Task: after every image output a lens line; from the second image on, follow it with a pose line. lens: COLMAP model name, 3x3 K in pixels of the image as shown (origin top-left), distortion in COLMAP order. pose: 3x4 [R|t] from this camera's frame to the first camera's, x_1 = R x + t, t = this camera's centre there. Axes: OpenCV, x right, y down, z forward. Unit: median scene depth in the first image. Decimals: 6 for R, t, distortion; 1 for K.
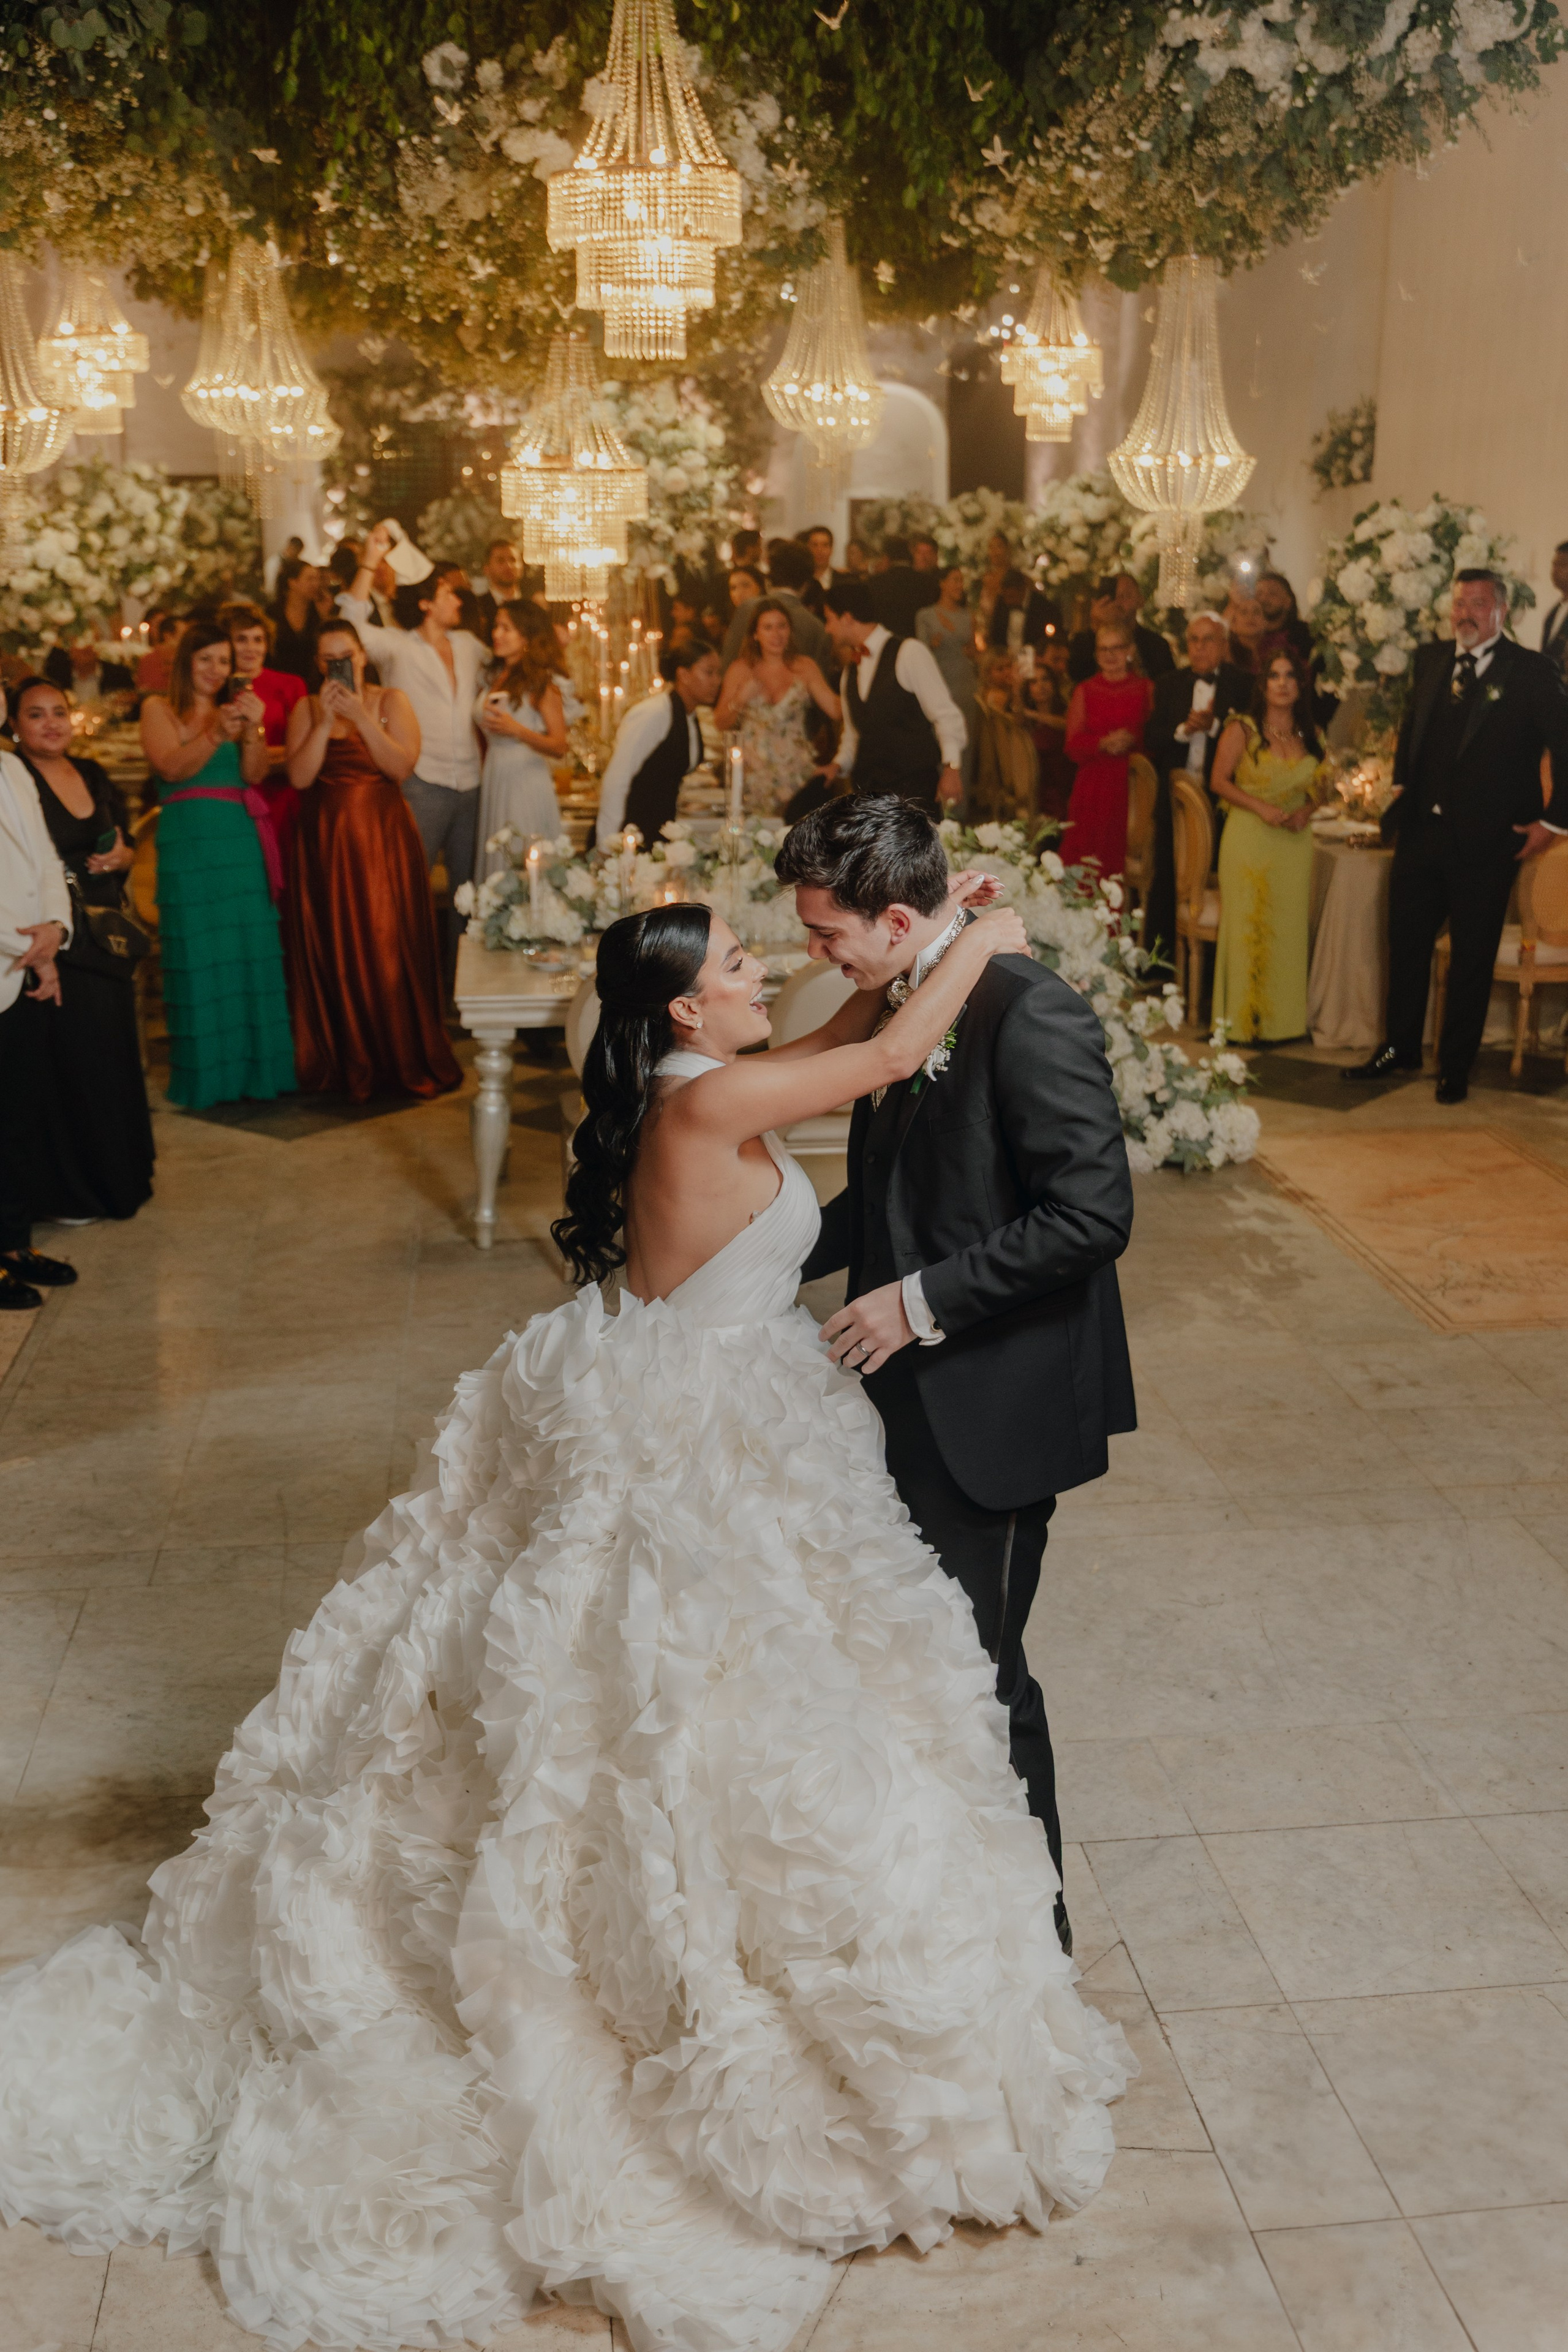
lens RADIAL K [[3585.9, 0, 784.0], [0, 3585.9, 1176.0], [0, 0, 1]] dist [0.098886, -0.432754]
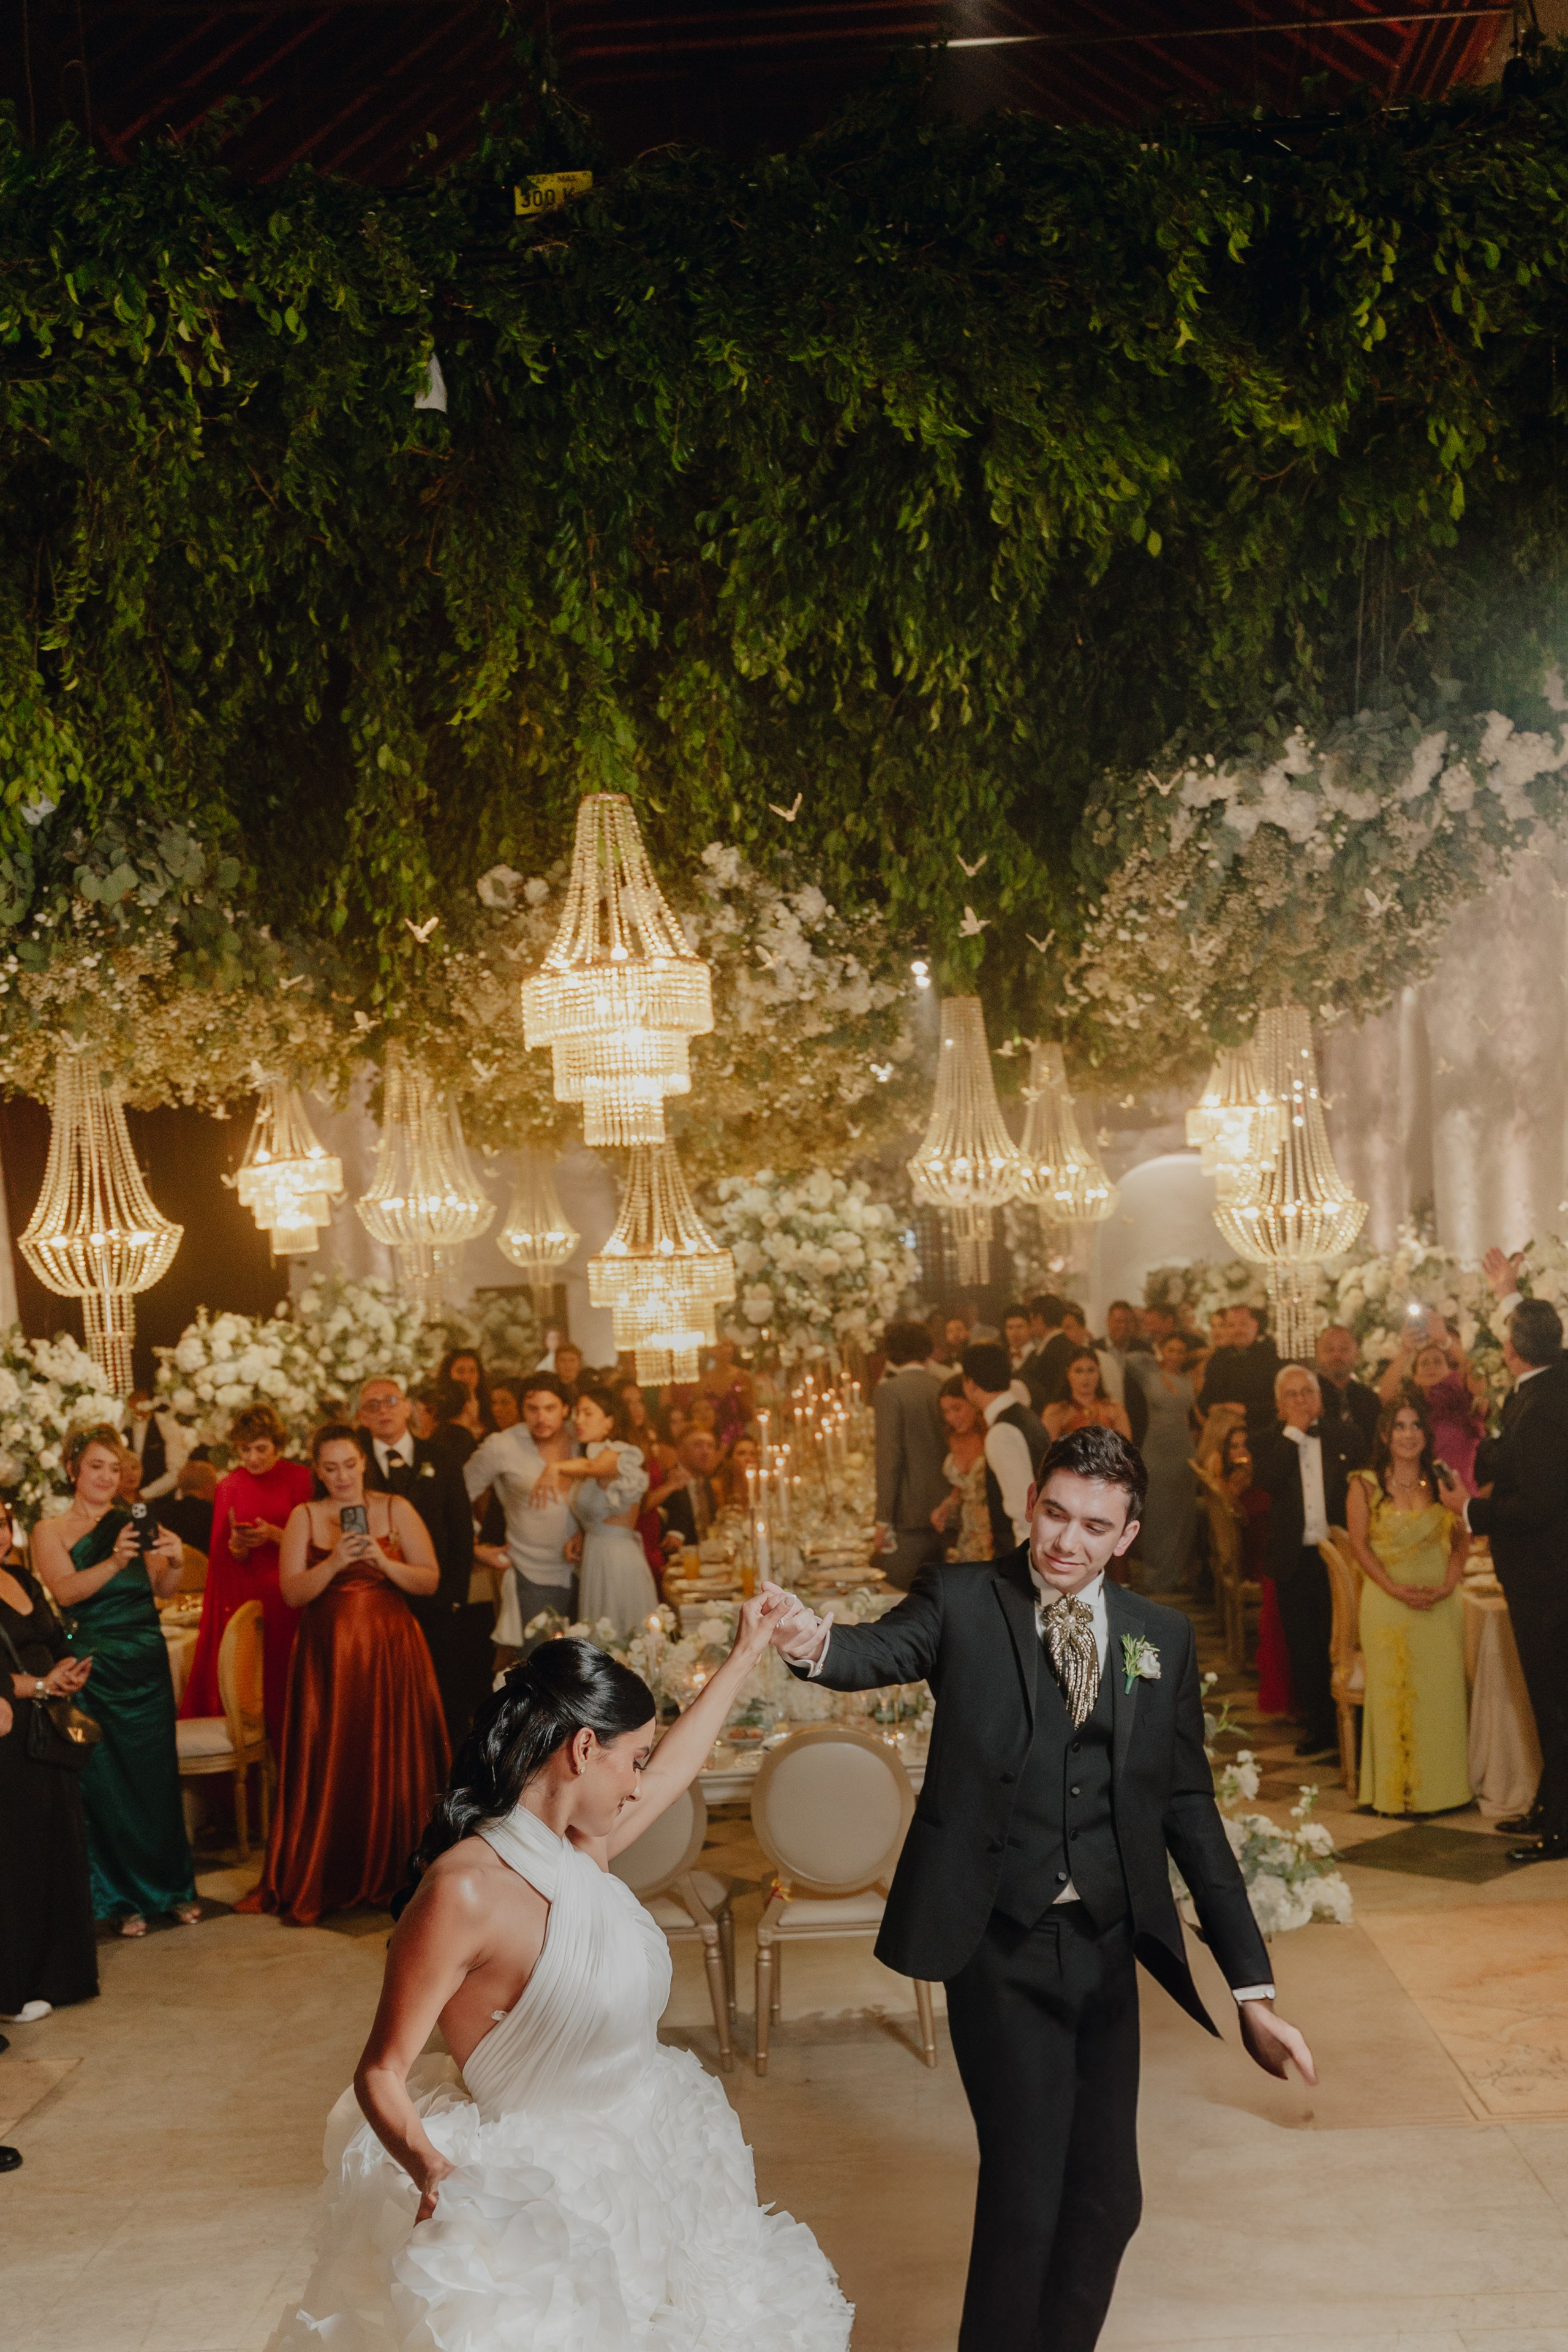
lens RADIAL K [[3664.7, 0, 784.0], [0, 3664.7, 1176.0], [0, 0, 1]] dist [-0.025404, -0.000103]
pose [[0.970034, -0.065430, -0.233994, 0.223304], [0.012401, 0.975136, -0.221262, 0.009727], [0.242653, 0.211730, 0.946726, 0.031178]]
